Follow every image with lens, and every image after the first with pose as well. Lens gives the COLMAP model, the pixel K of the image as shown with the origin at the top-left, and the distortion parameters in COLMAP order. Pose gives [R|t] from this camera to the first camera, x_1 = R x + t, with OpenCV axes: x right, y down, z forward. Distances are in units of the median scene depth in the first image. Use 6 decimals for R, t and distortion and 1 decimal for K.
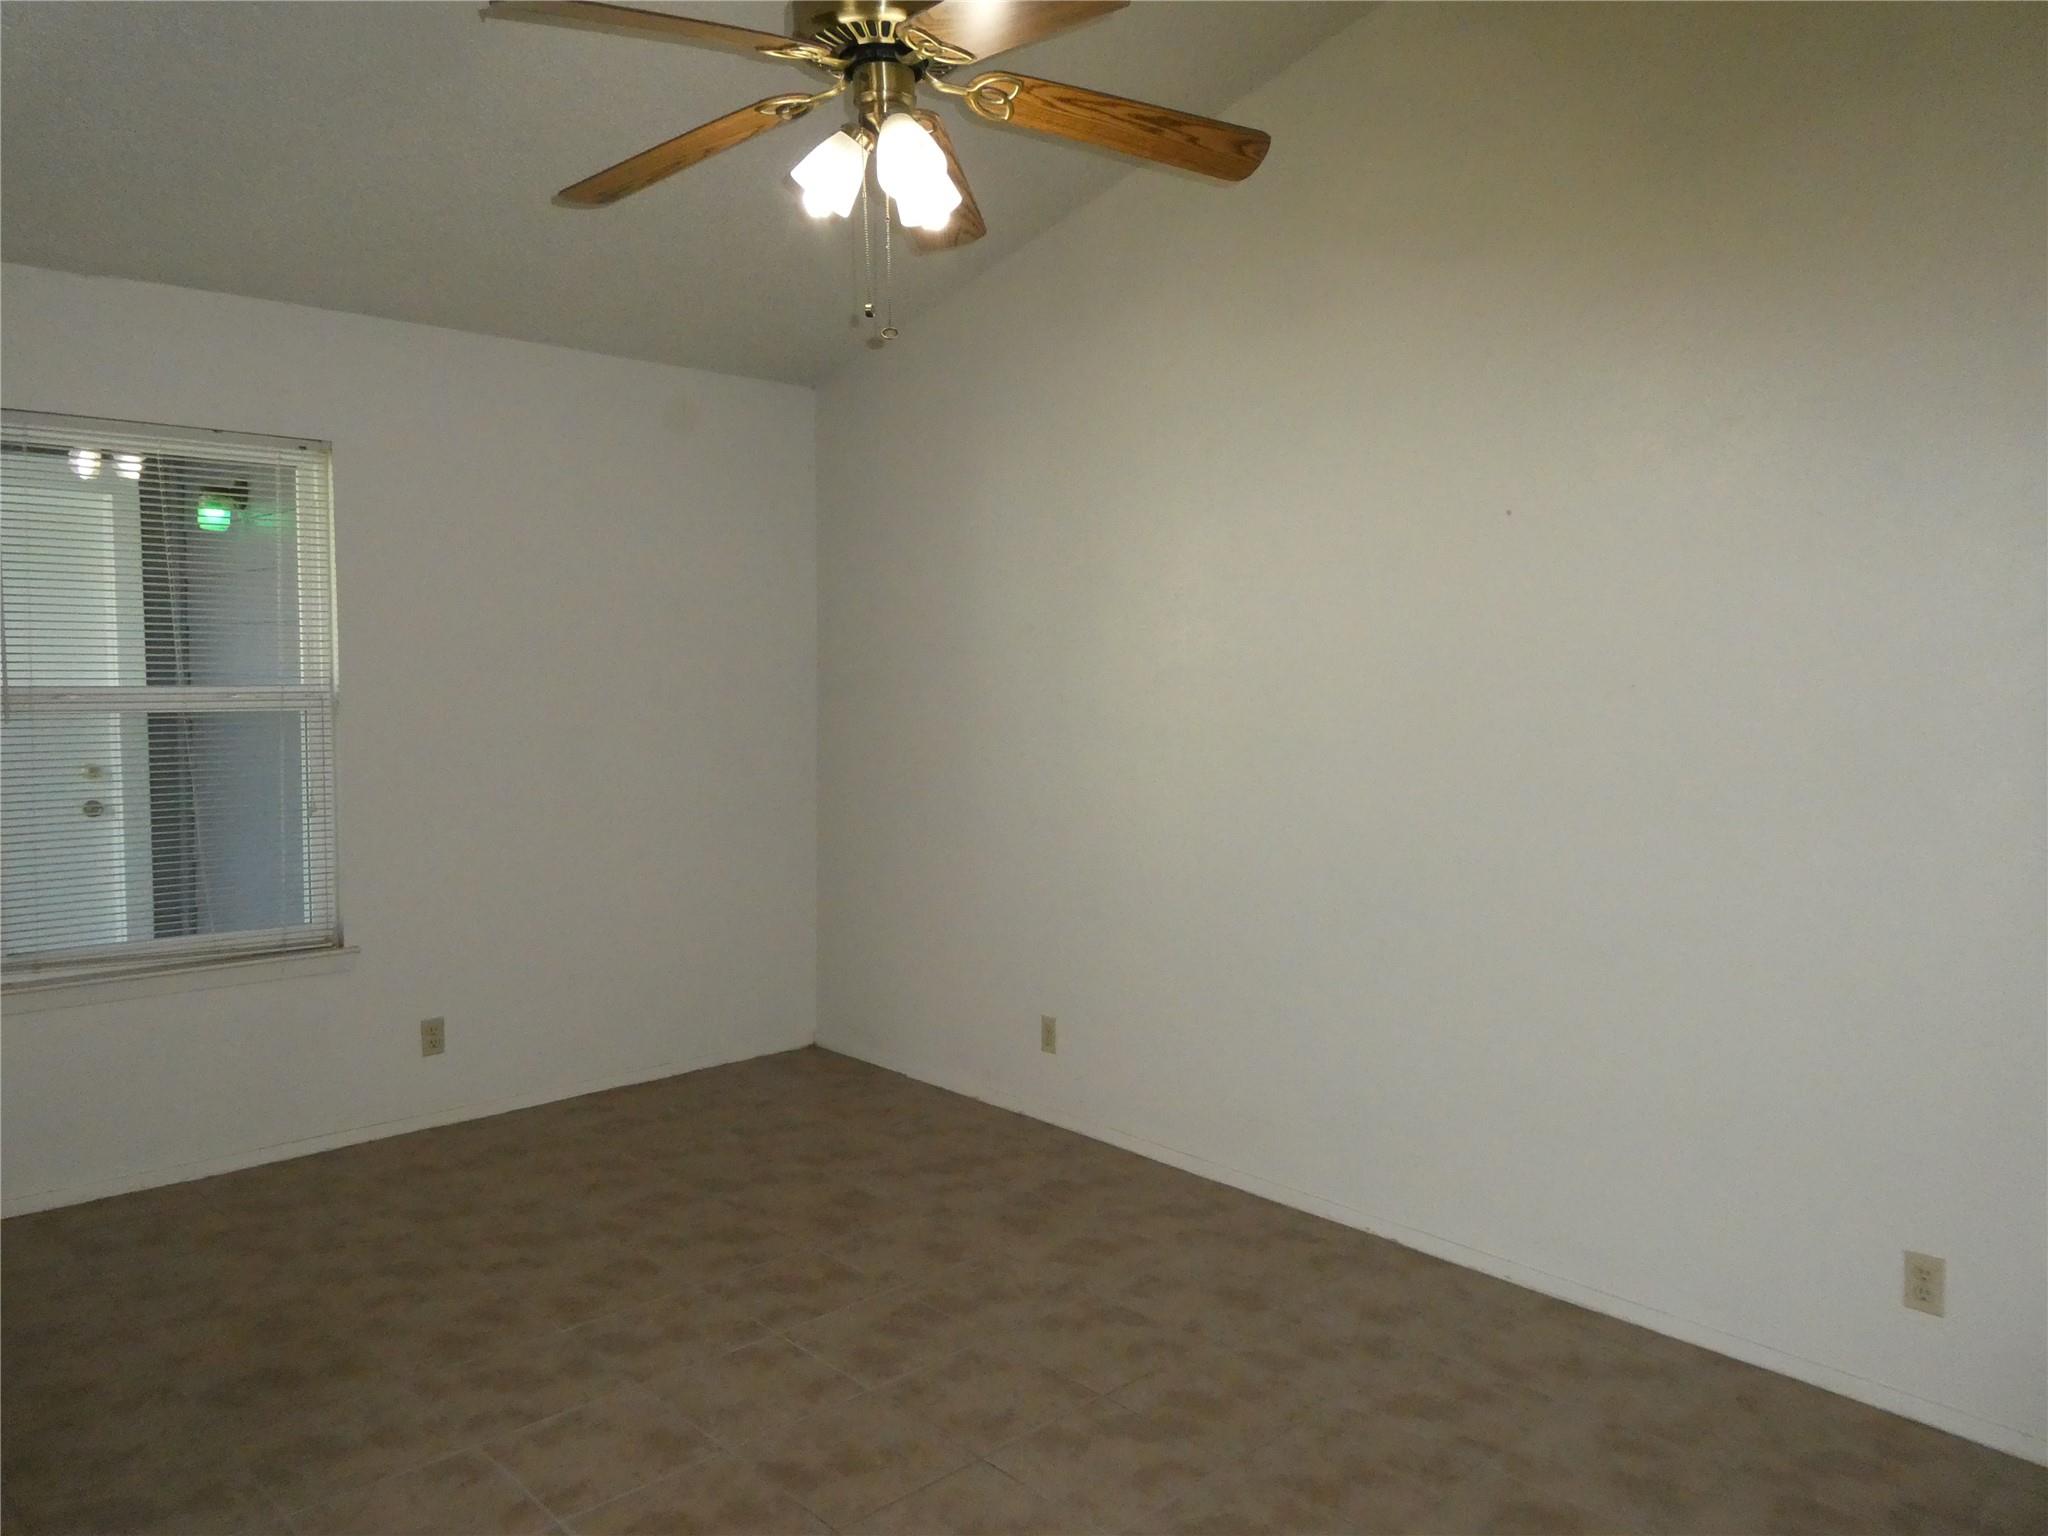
lens RADIAL K [[1459.1, 0, 1024.0], [0, 1459.1, 768.0], [0, 0, 1]] dist [-0.042639, 0.002150]
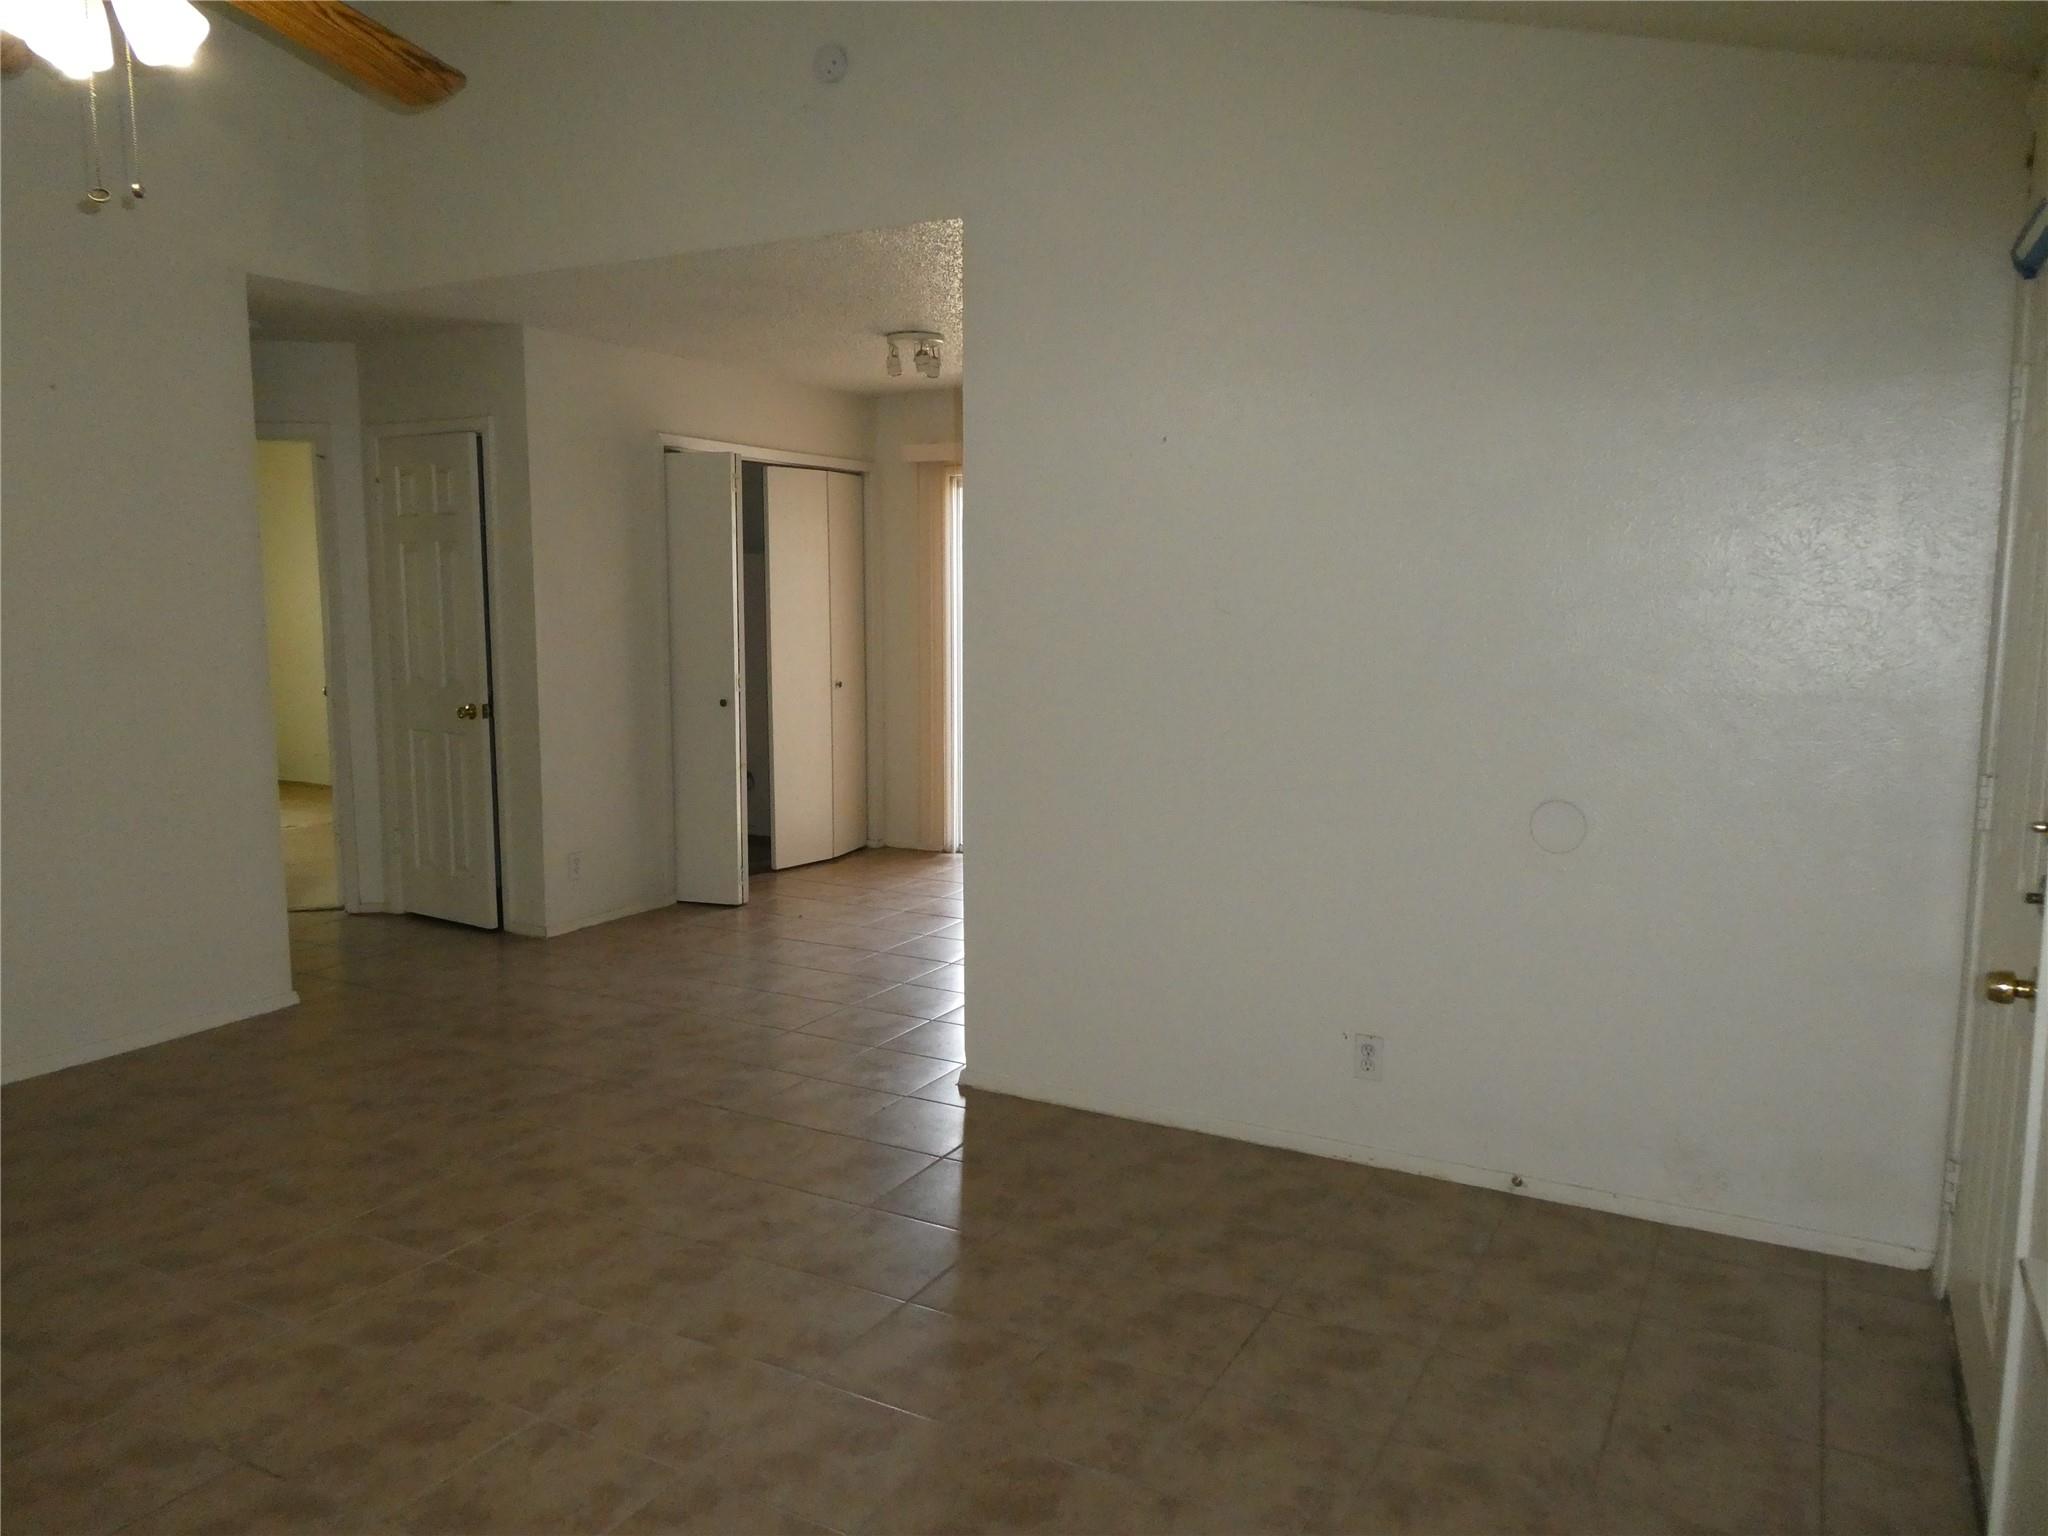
lens RADIAL K [[1446.6, 0, 1024.0], [0, 1446.6, 768.0], [0, 0, 1]] dist [0.008765, 0.000551]
pose [[-0.954020, 0.030656, -0.298170, -0.265380], [-0.025123, 0.983078, 0.181459, -0.105954], [0.298687, 0.180607, -0.937106, 1.488246]]
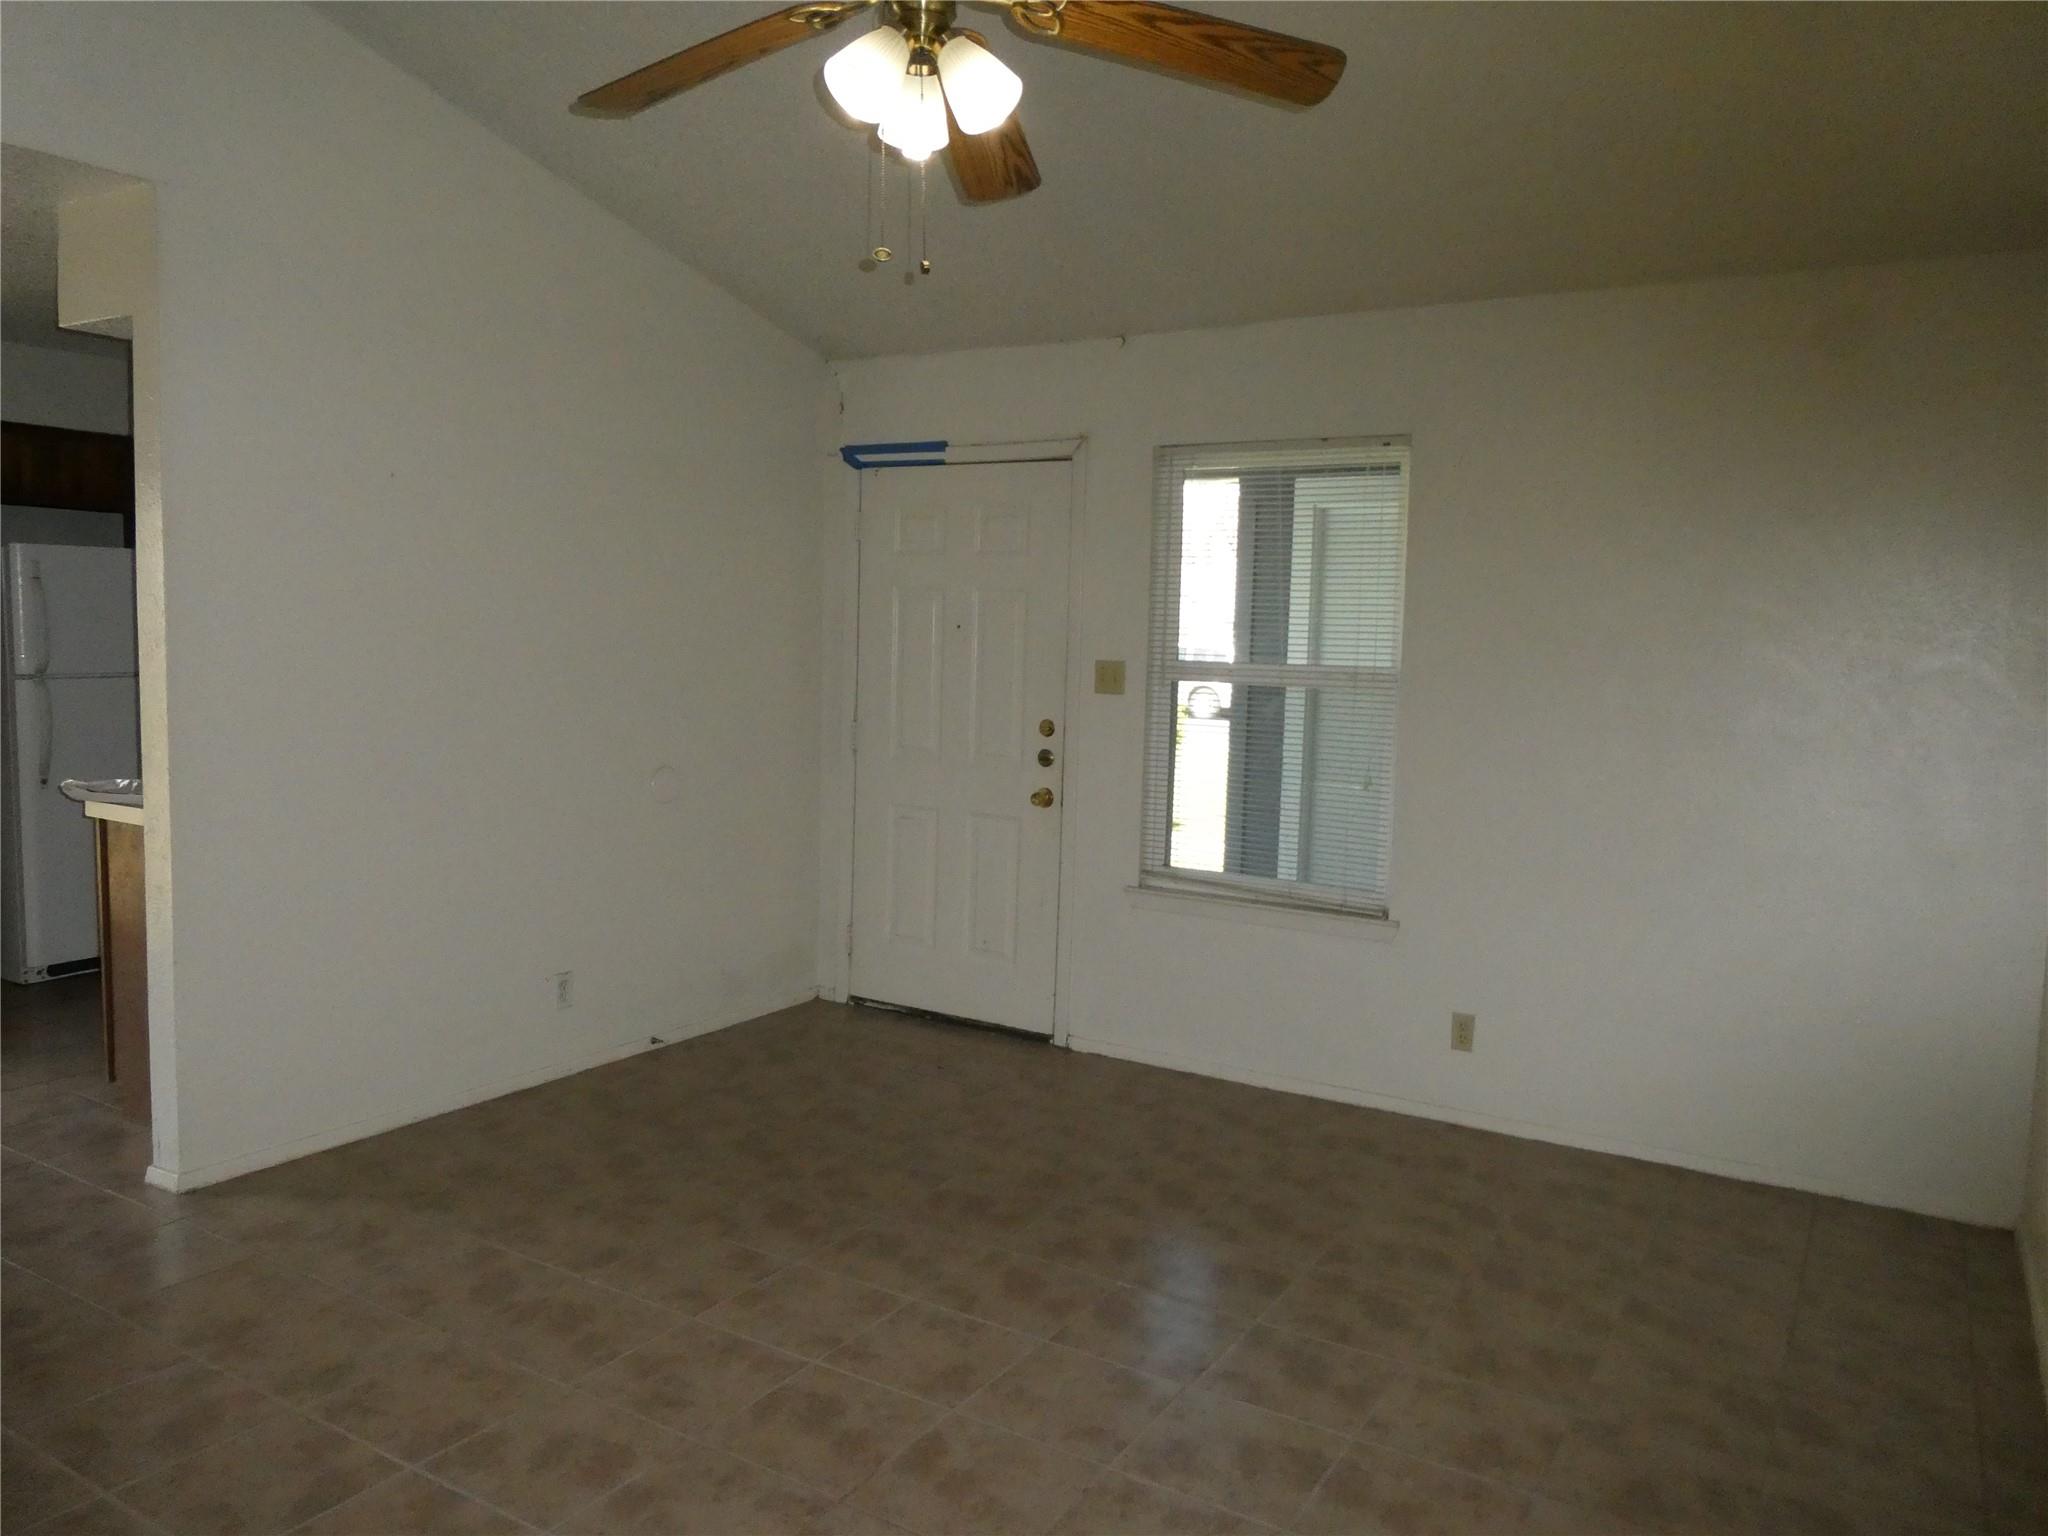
lens RADIAL K [[1446.6, 0, 1024.0], [0, 1446.6, 768.0], [0, 0, 1]] dist [0.008765, 0.000551]
pose [[0.249000, 0.091371, -0.964184, 0.610748], [-0.093053, 0.993191, 0.070089, -0.045004], [0.964023, 0.072268, 0.255807, 0.609258]]
